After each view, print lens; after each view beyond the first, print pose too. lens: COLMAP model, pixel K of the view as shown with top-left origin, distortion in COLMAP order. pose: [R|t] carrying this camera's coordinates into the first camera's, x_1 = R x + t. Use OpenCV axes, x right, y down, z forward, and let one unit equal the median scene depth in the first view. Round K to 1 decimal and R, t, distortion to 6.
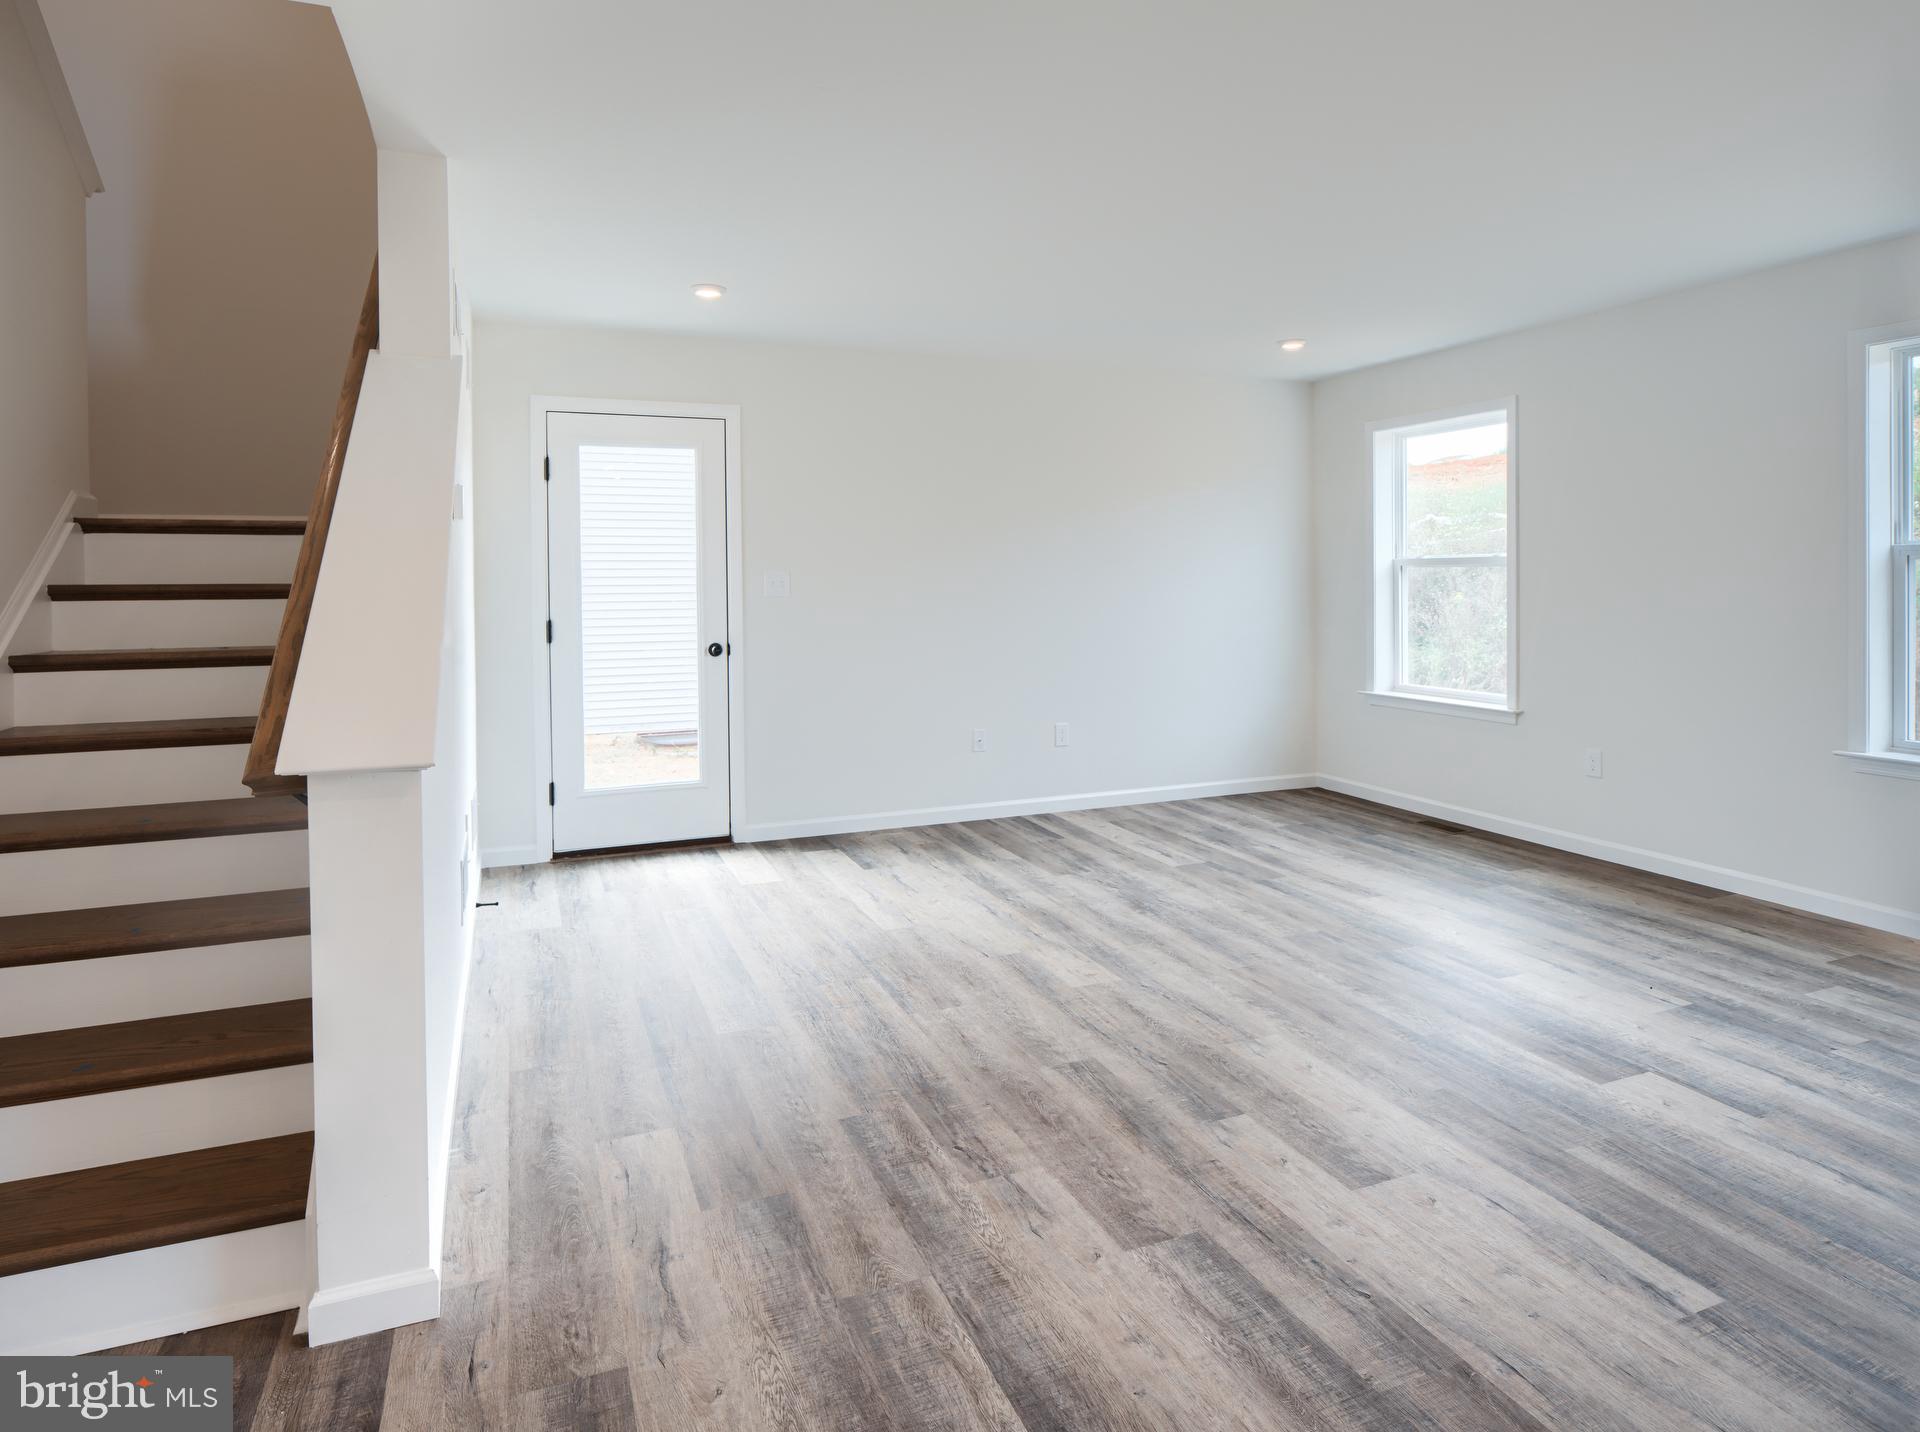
lens RADIAL K [[1075.5, 0, 946.2], [0, 1075.5, 705.7], [0, 0, 1]] dist [-0.003338, 0.000356]
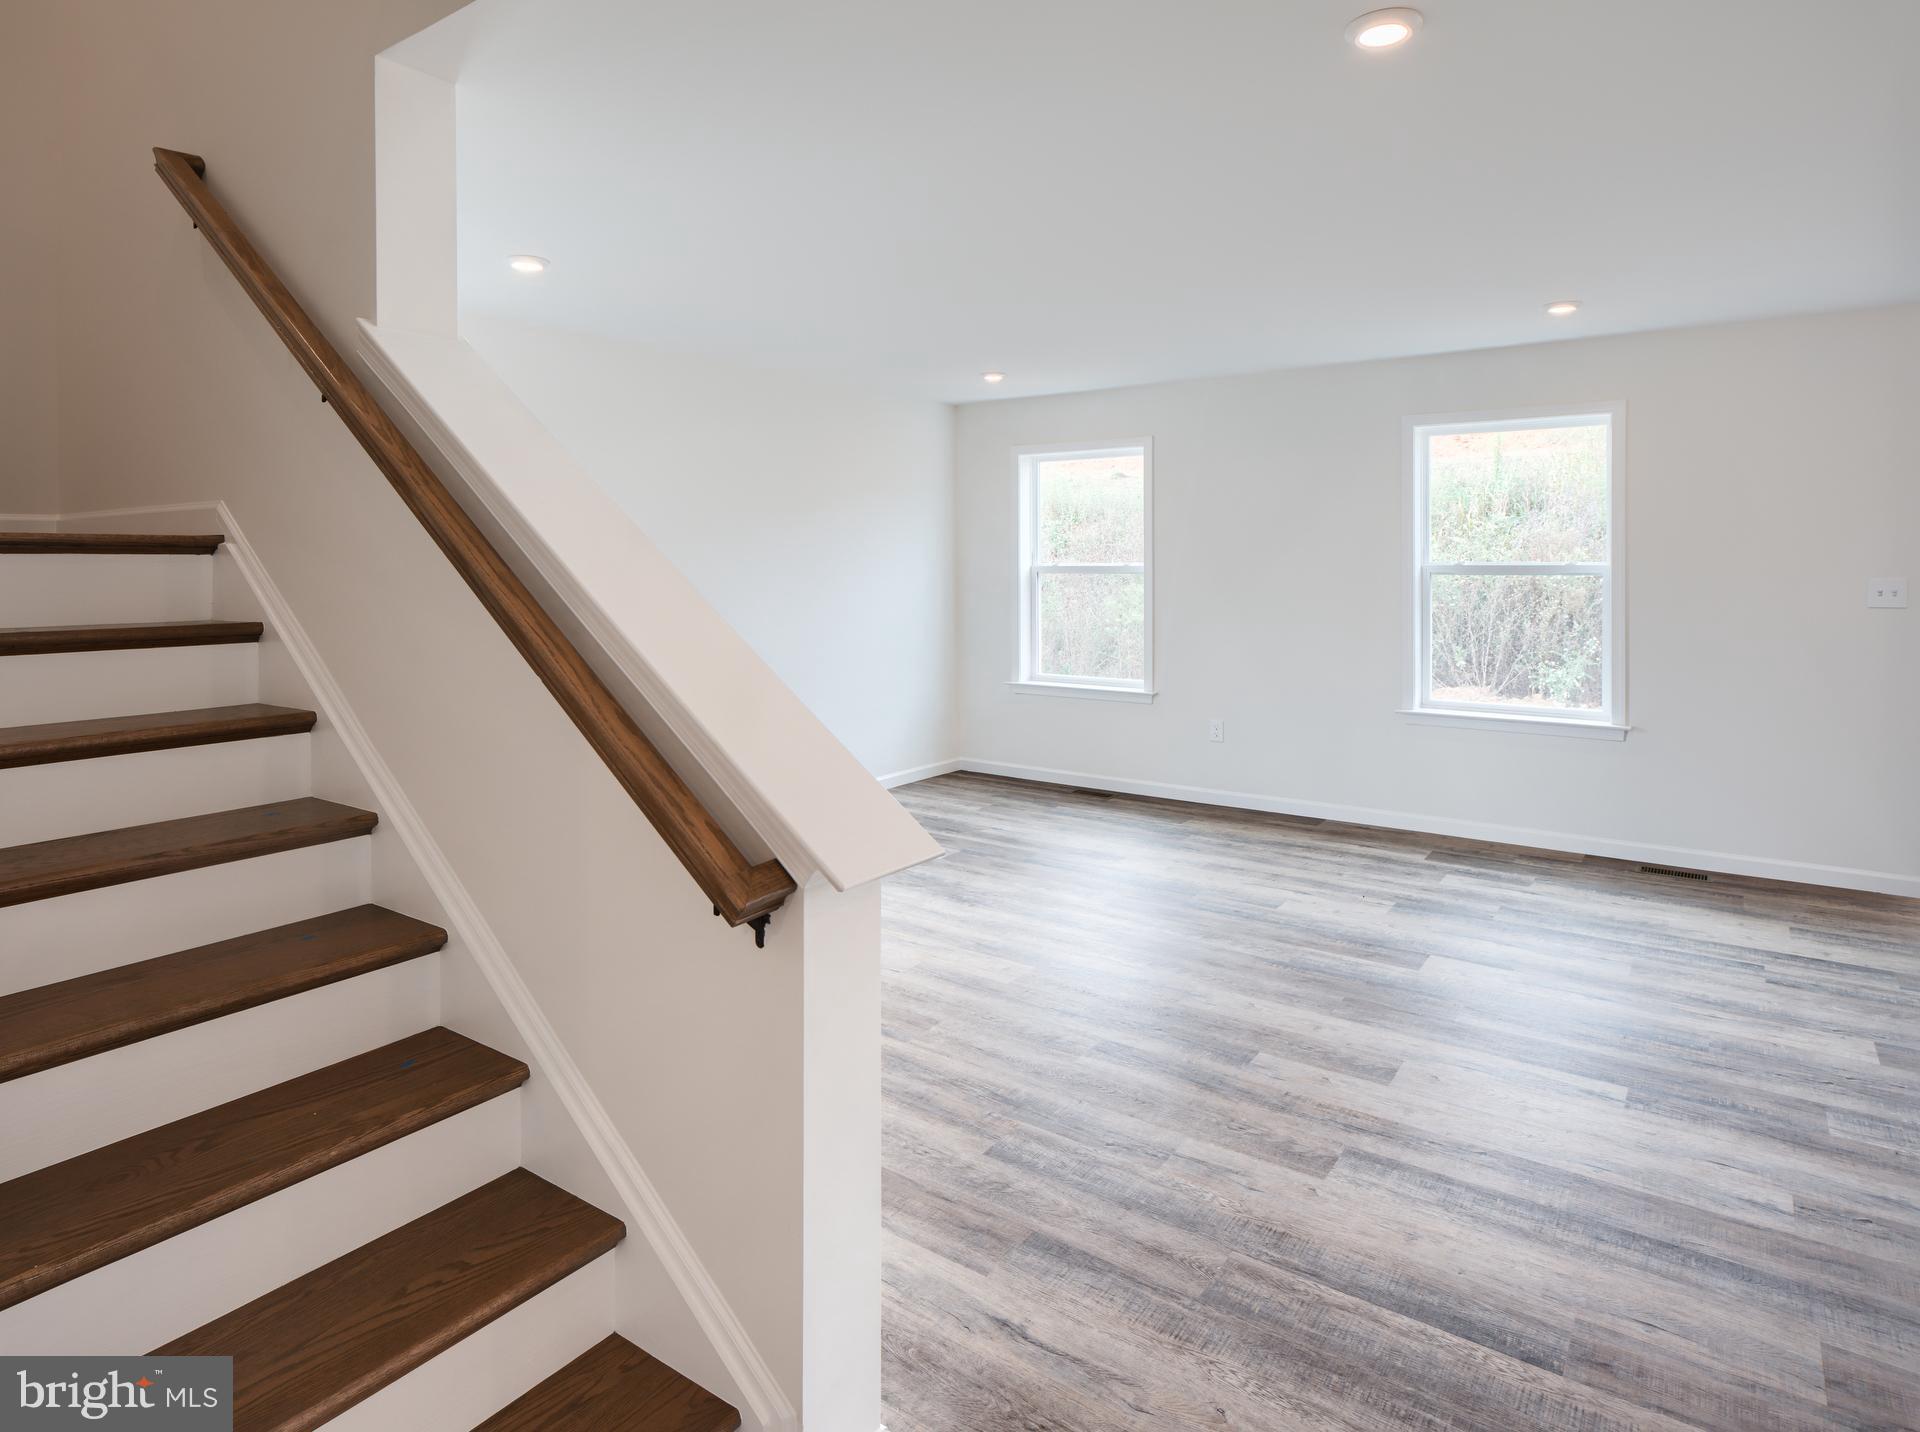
lens RADIAL K [[1075.5, 0, 946.2], [0, 1075.5, 705.7], [0, 0, 1]] dist [-0.003338, 0.000356]
pose [[0.843762, -0.067401, 0.532468, -0.741993], [0.058930, 0.997719, 0.032913, -0.080277], [-0.533472, 0.003608, 0.845810, 0.192976]]
